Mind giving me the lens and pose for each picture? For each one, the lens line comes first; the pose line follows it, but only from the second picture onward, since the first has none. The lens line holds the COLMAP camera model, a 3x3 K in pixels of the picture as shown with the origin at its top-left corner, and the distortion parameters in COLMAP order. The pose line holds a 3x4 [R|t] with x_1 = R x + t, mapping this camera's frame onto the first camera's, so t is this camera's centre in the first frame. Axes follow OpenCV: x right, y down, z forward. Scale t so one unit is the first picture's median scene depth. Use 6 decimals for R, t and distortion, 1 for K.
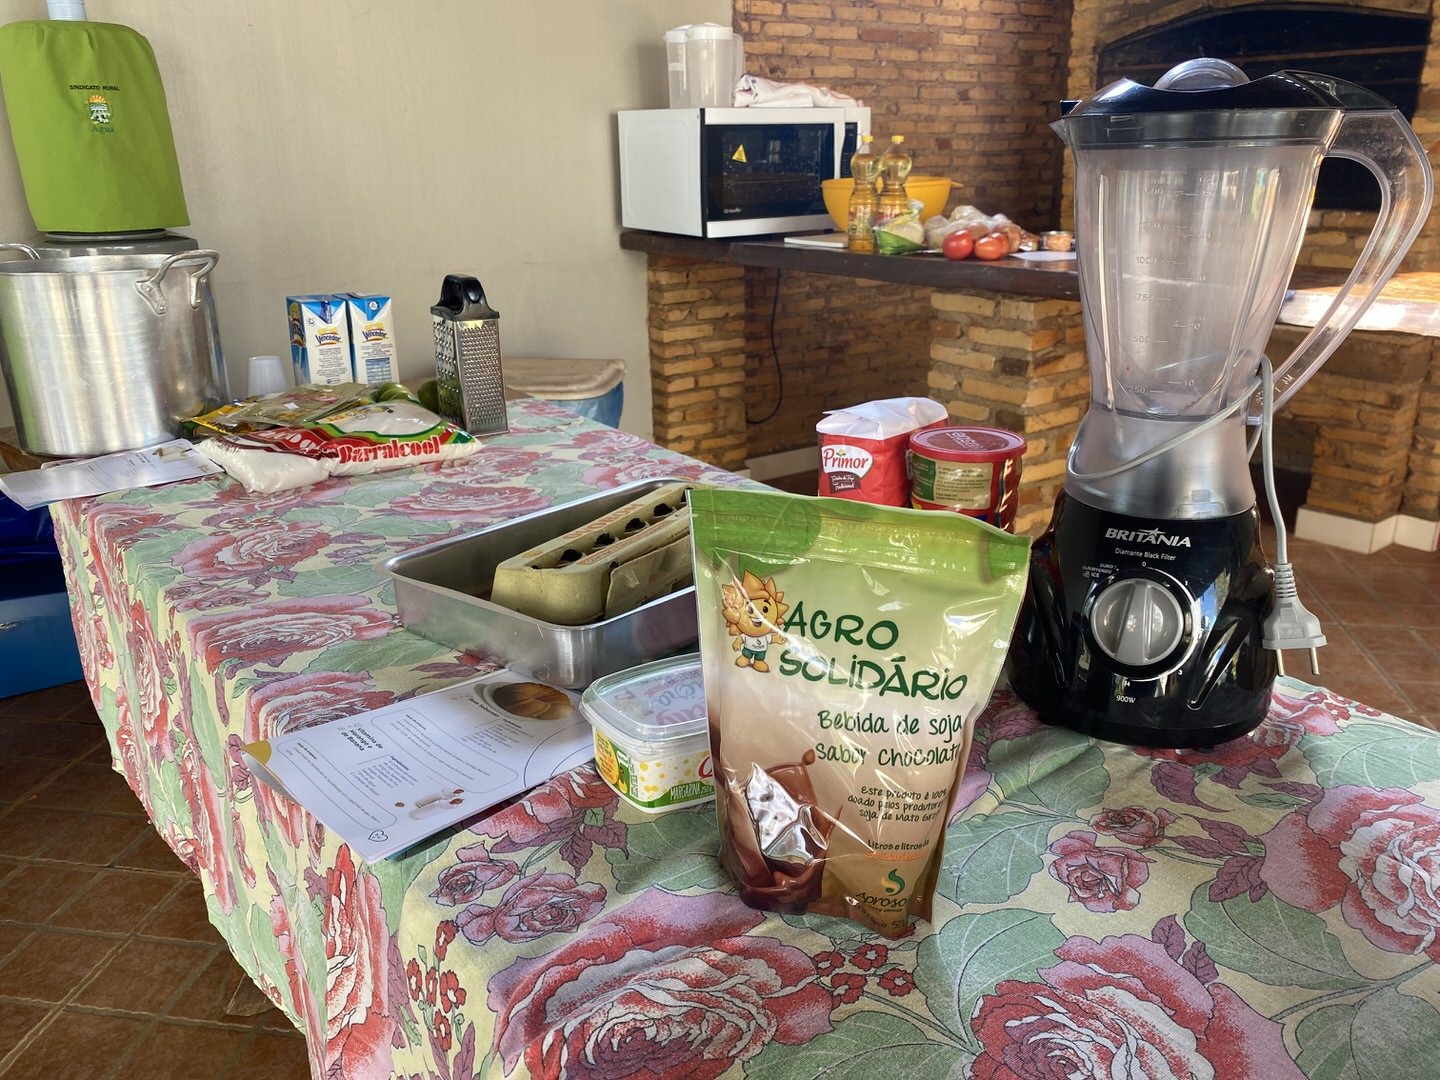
lens RADIAL K [[1110.9, 0, 728.0], [0, 1110.9, 529.1], [0, 0, 1]] dist [0.032257, -0.035627]
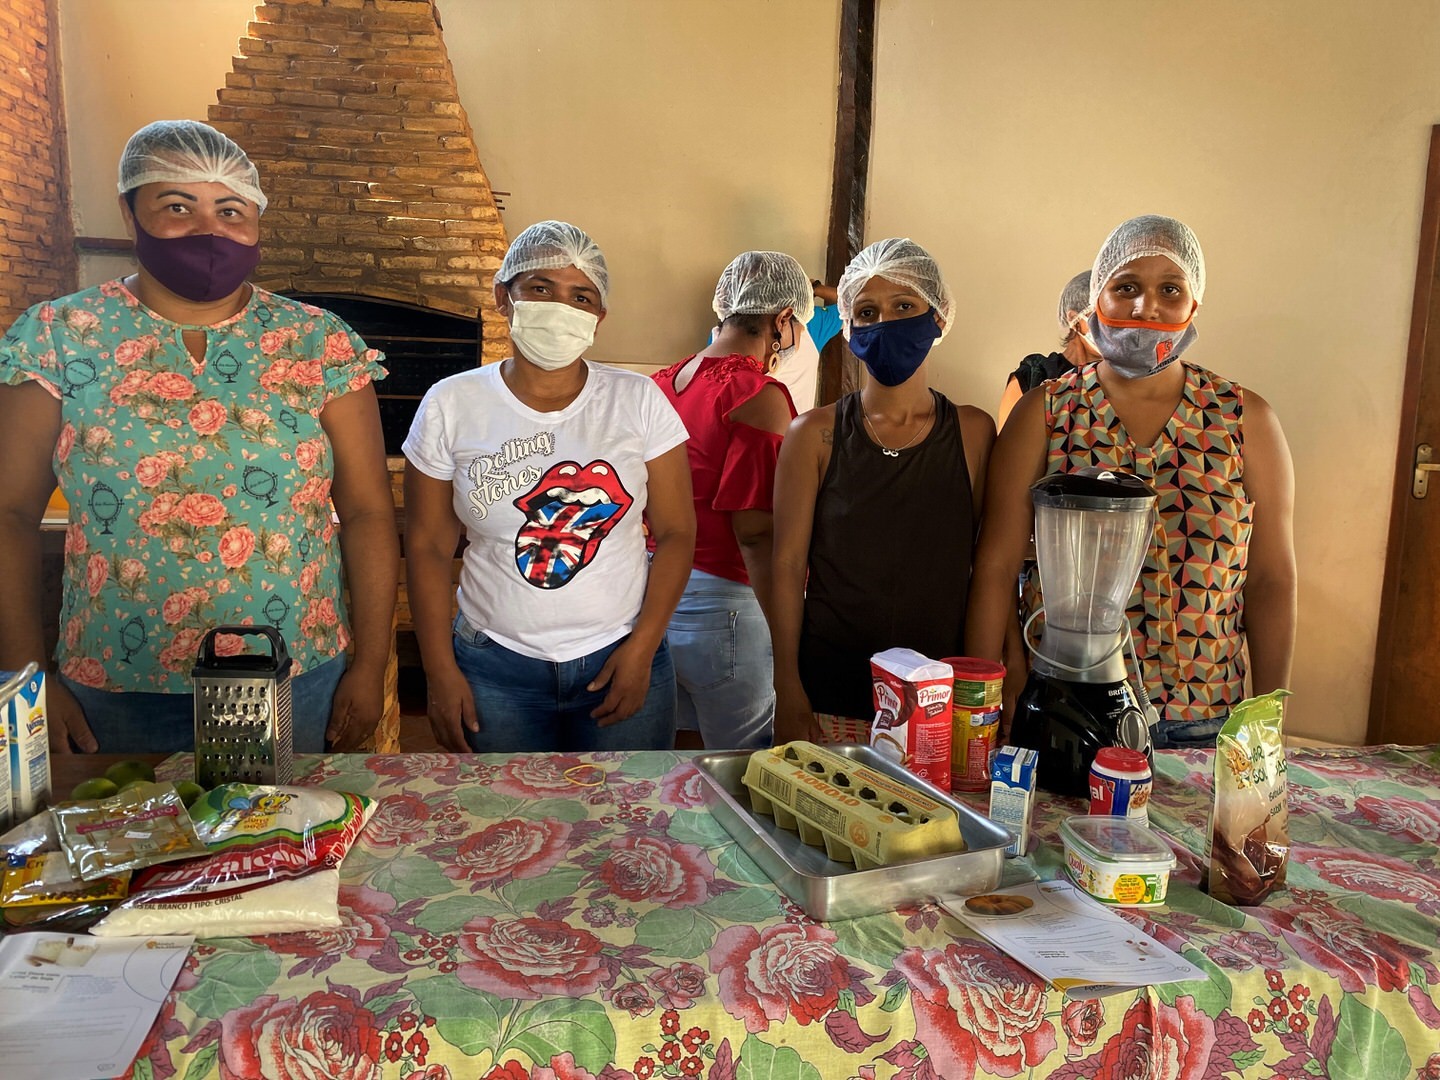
lens RADIAL K [[1110.9, 0, 727.7], [0, 1110.9, 539.1], [0, 0, 1]] dist [0.032257, -0.035627]
pose [[0.488623, -0.103482, 0.866337, -1.057500], [0.245305, 0.969183, -0.022588, -0.241215], [-0.837301, 0.223554, 0.498949, 0.329560]]
